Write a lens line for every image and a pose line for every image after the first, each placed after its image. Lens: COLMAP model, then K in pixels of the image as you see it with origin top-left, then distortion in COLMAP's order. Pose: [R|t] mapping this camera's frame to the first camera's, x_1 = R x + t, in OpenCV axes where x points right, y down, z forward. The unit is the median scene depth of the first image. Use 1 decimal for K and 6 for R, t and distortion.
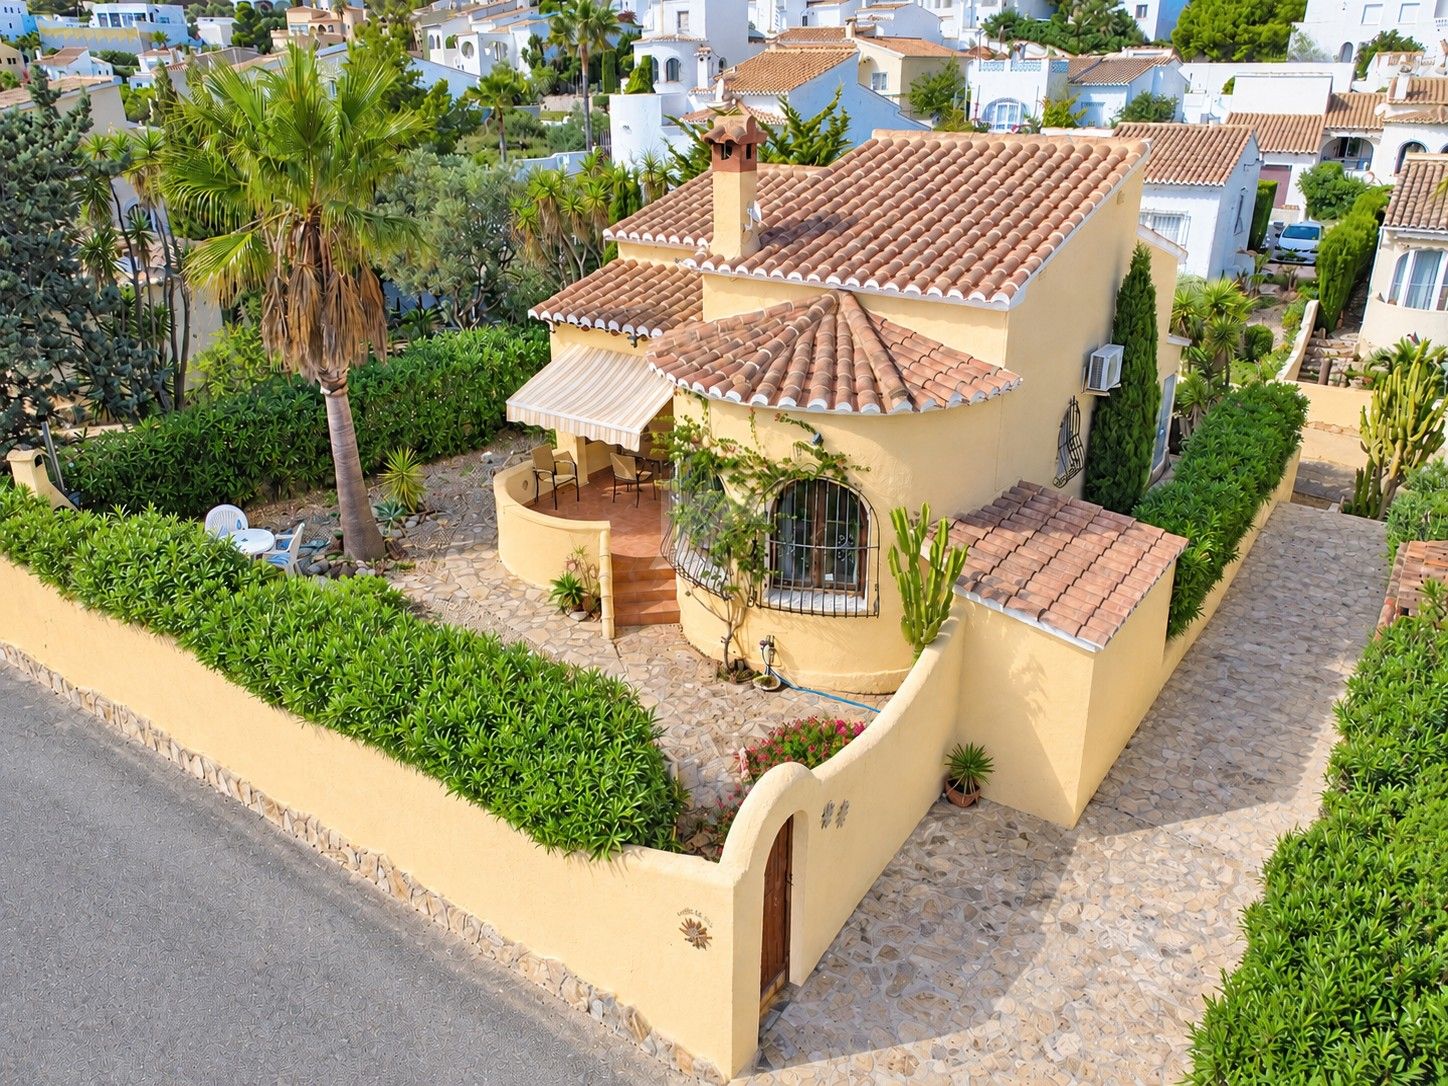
lens RADIAL K [[1147.5, 0, 724.0], [0, 1147.5, 543.0], [0, 0, 1]] dist [0.004757, 0.008382]
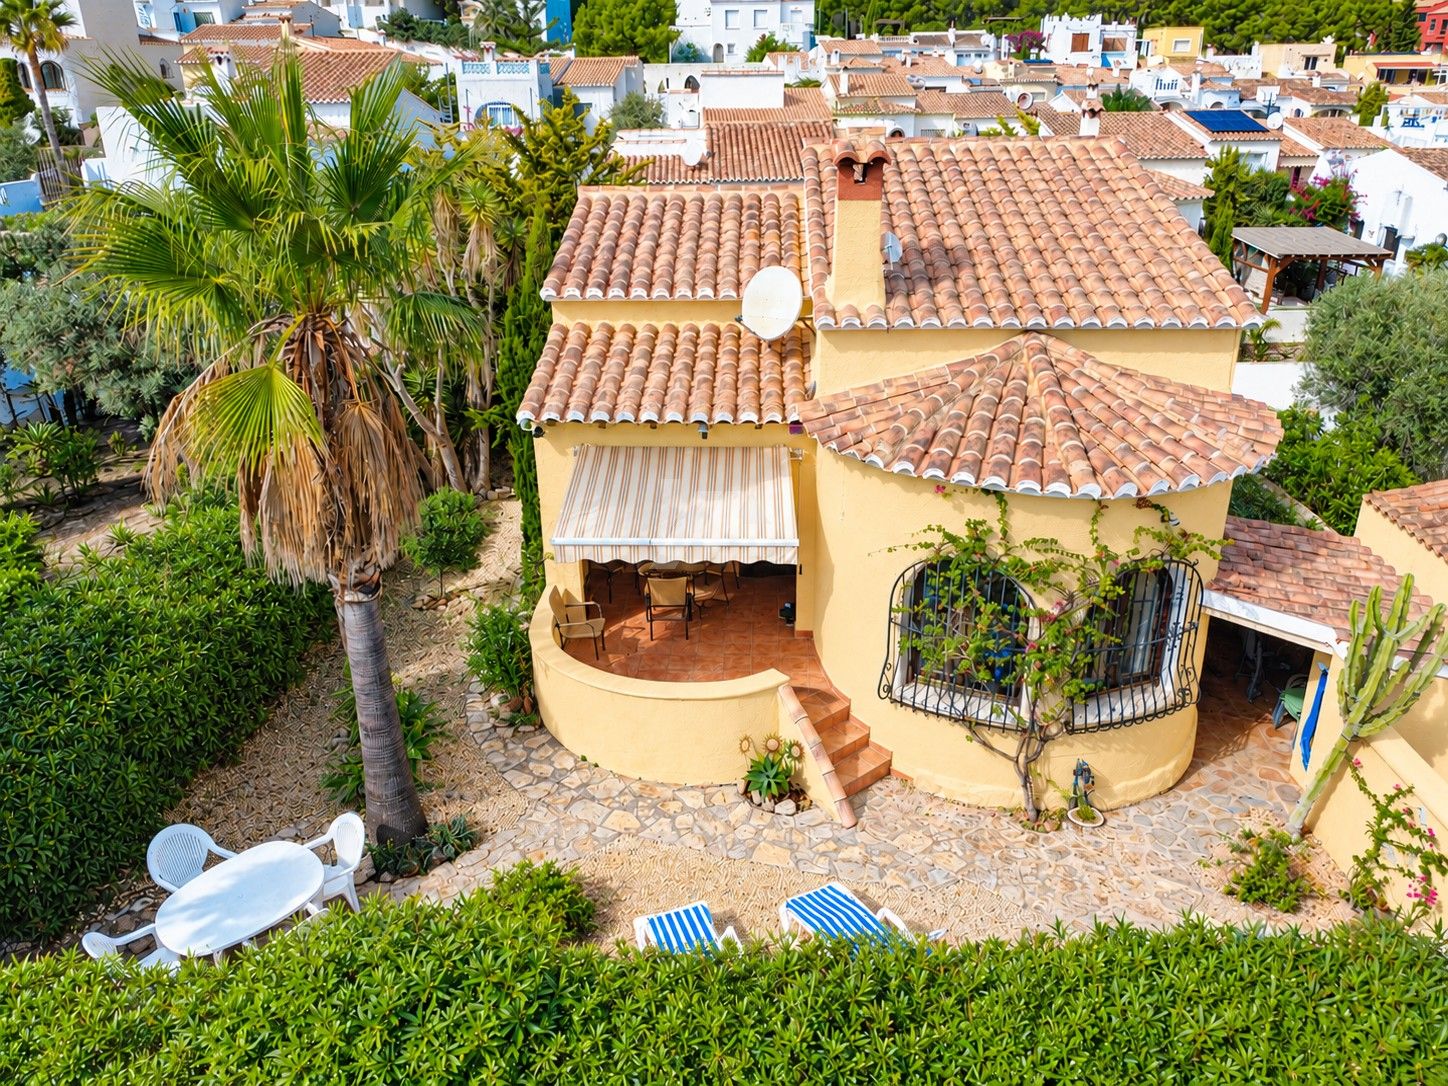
lens RADIAL K [[1147.5, 0, 724.0], [0, 1147.5, 543.0], [0, 0, 1]] dist [0.004757, 0.008382]
pose [[0.853144, -0.212680, 0.476354, -0.451946], [0.213379, 0.975510, 0.053380, -0.143327], [-0.476041, 0.056103, 0.877632, 0.329398]]
